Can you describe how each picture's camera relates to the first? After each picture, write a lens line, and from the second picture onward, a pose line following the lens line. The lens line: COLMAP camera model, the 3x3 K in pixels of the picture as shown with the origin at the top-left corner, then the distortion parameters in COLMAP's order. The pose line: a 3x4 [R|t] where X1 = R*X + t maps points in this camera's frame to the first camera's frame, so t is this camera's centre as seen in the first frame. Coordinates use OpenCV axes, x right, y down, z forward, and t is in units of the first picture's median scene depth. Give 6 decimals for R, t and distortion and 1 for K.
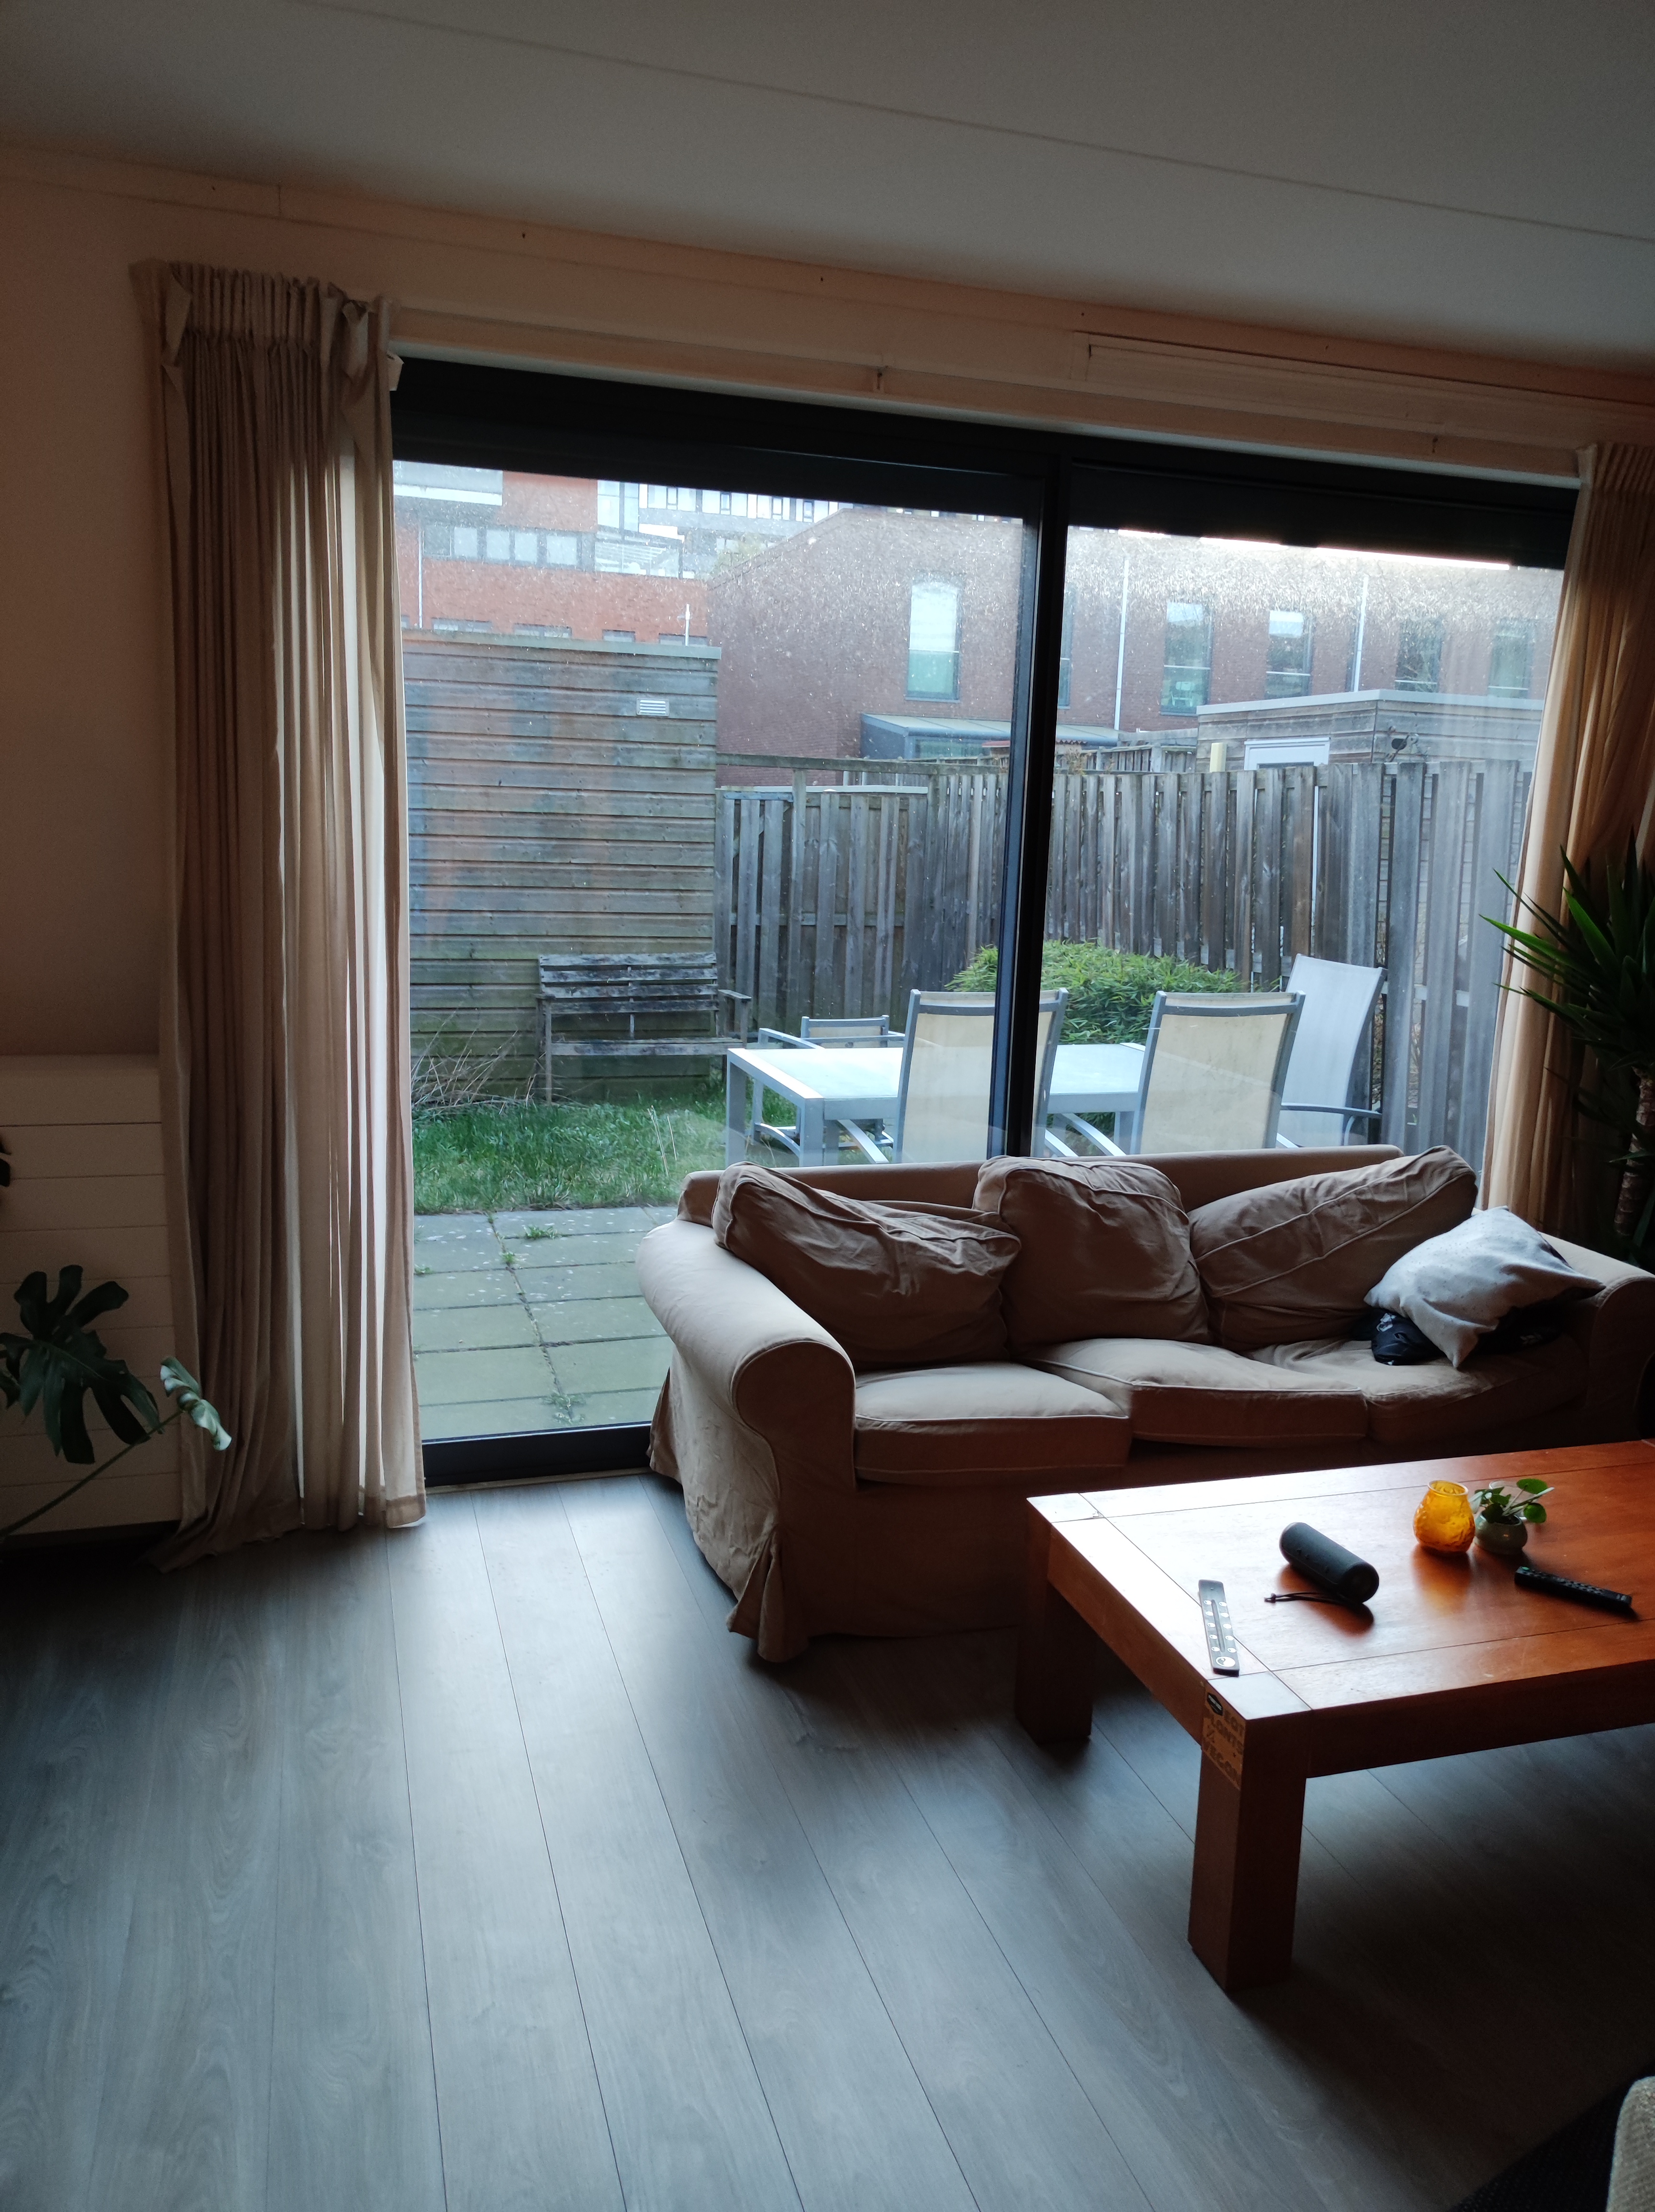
lens RADIAL K [[1624.5, 0, 841.6], [0, 1624.5, 1103.4], [0, 0, 1]] dist [0.033136, -0.003887]
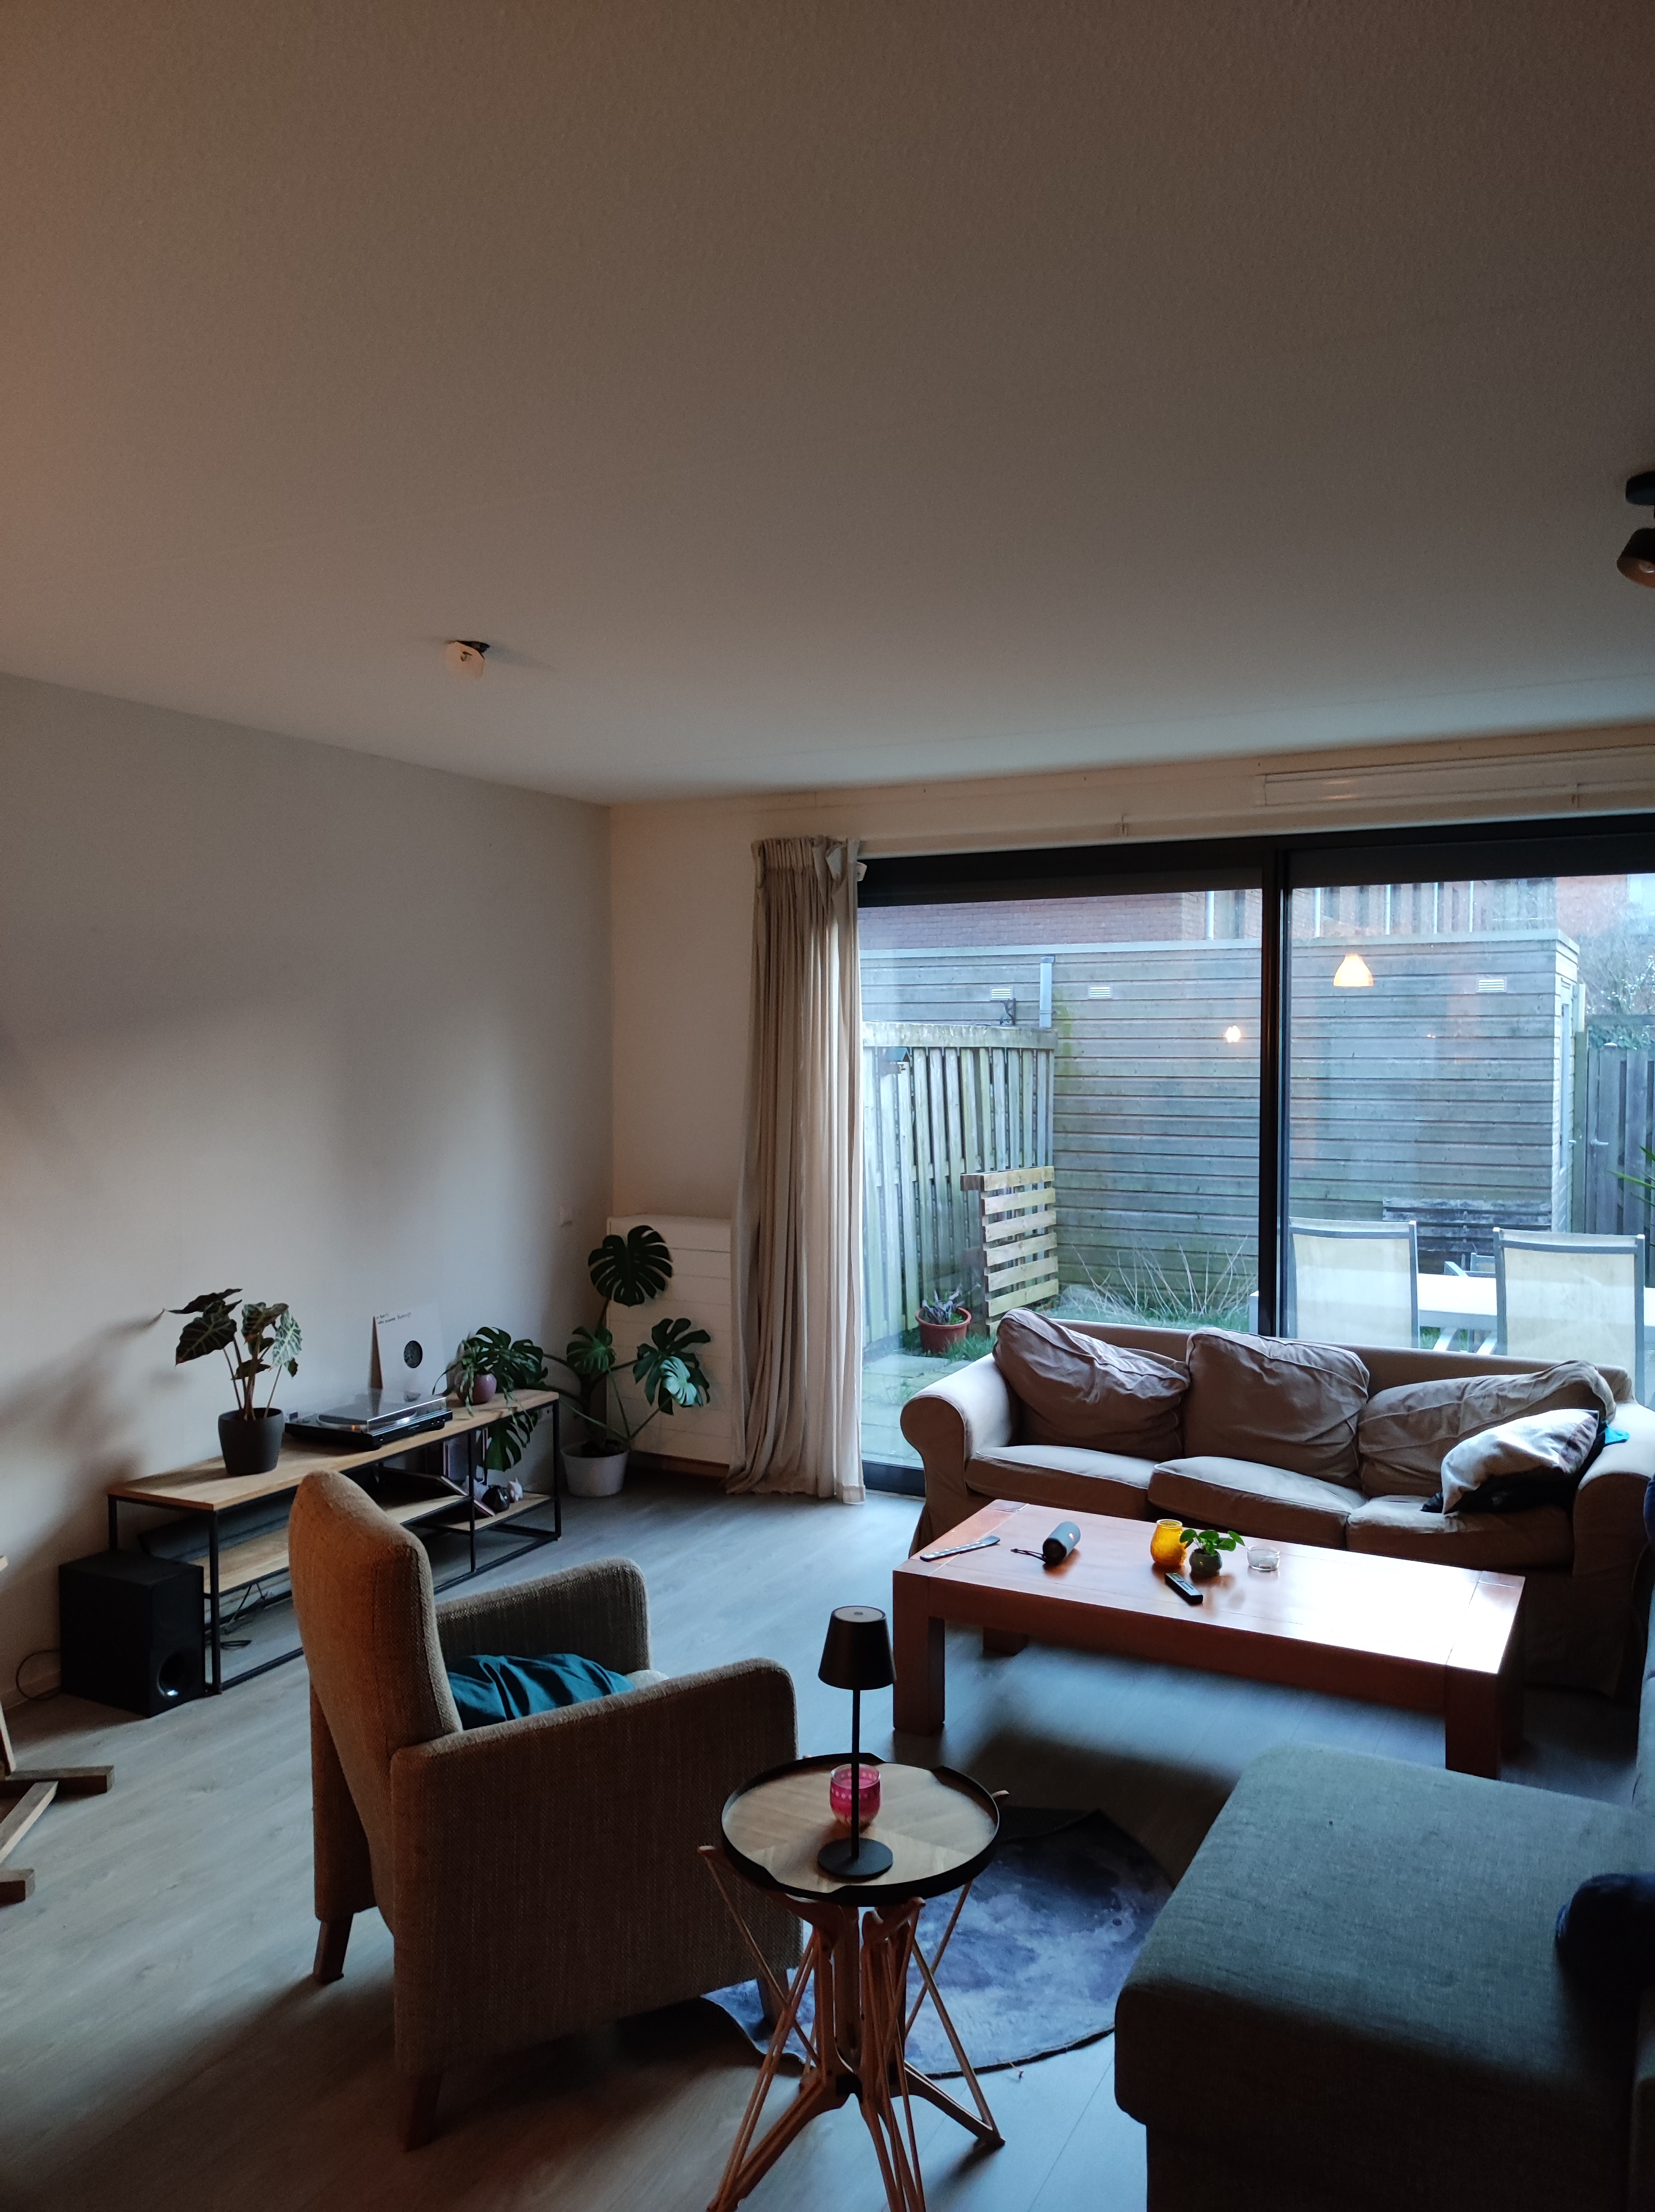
lens RADIAL K [[1624.5, 0, 828.8], [0, 1624.5, 1104.5], [0, 0, 1]] dist [0.033136, -0.003887]
pose [[0.702968, -0.005944, -0.711196, 0.753820], [-0.103219, 0.988526, -0.110286, 0.027379], [0.703691, 0.150936, 0.694289, -0.220185]]
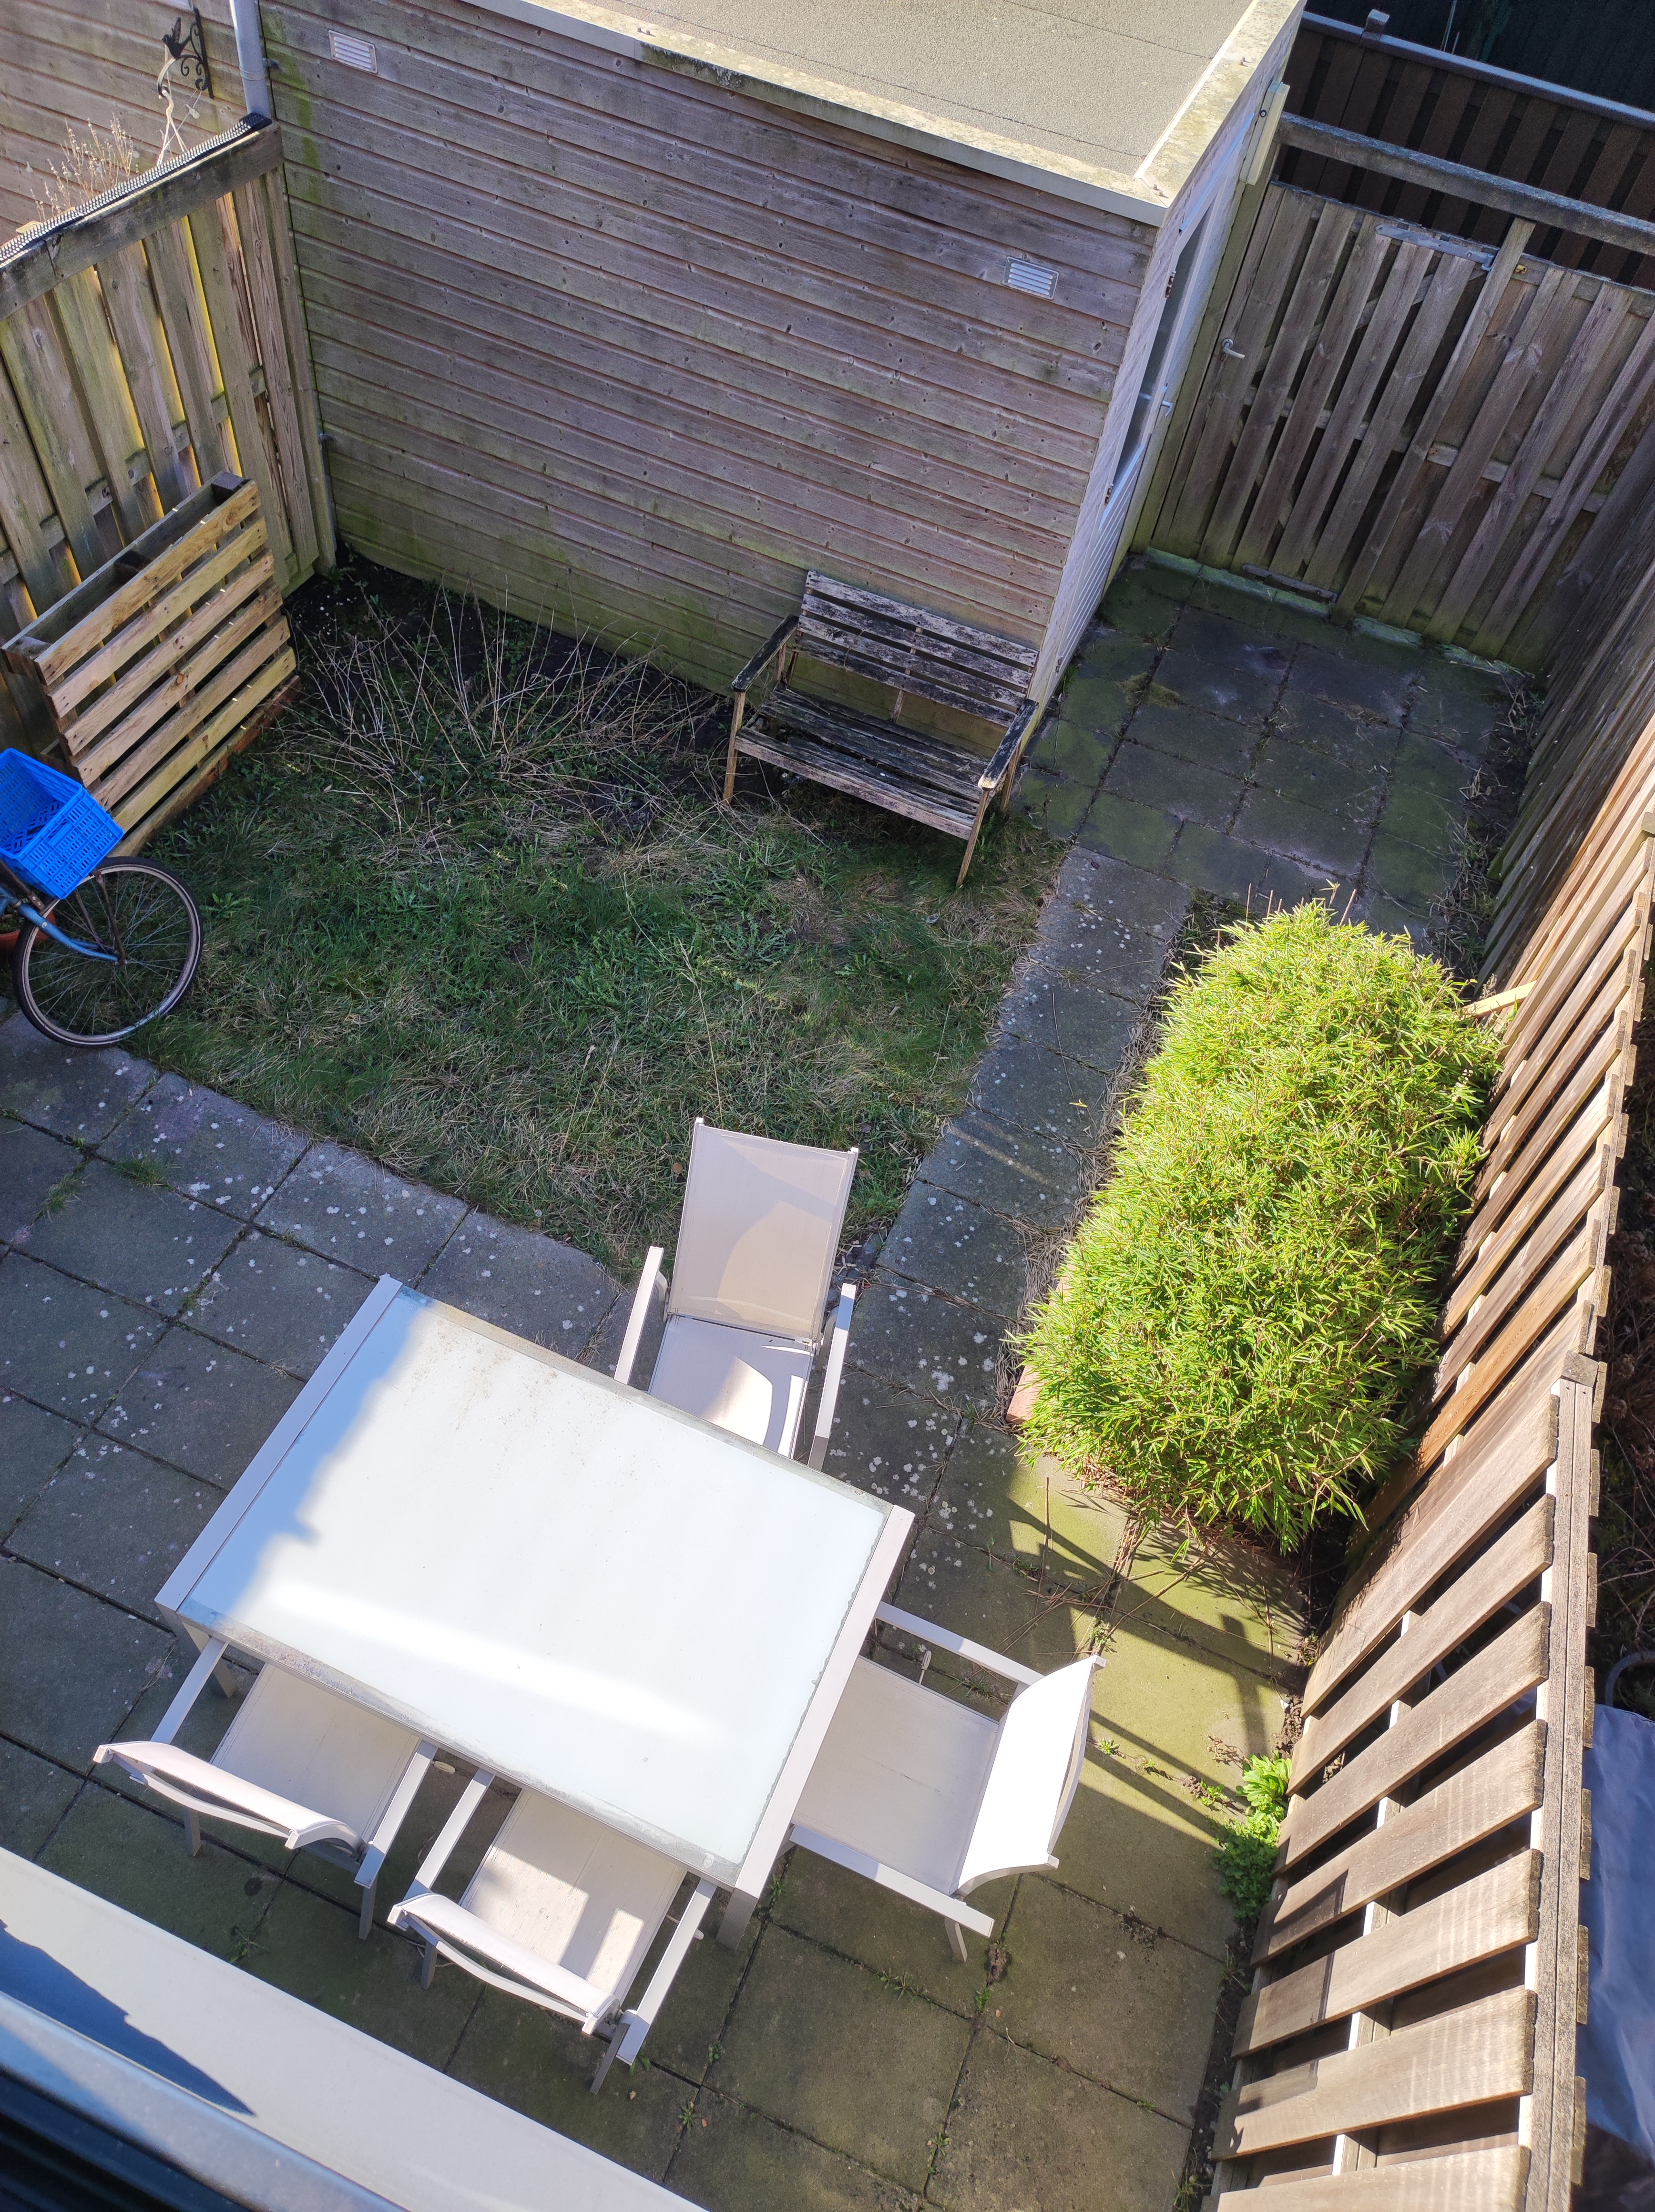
lens RADIAL K [[1624.5, 0, 820.8], [0, 1624.5, 1106.8], [0, 0, 1]] dist [0.033136, -0.003887]
pose [[0.758554, 0.560518, -0.332288, 0.400596], [-0.204299, 0.688819, 0.695551, -0.888556], [0.618755, -0.459726, 0.637020, 0.867727]]
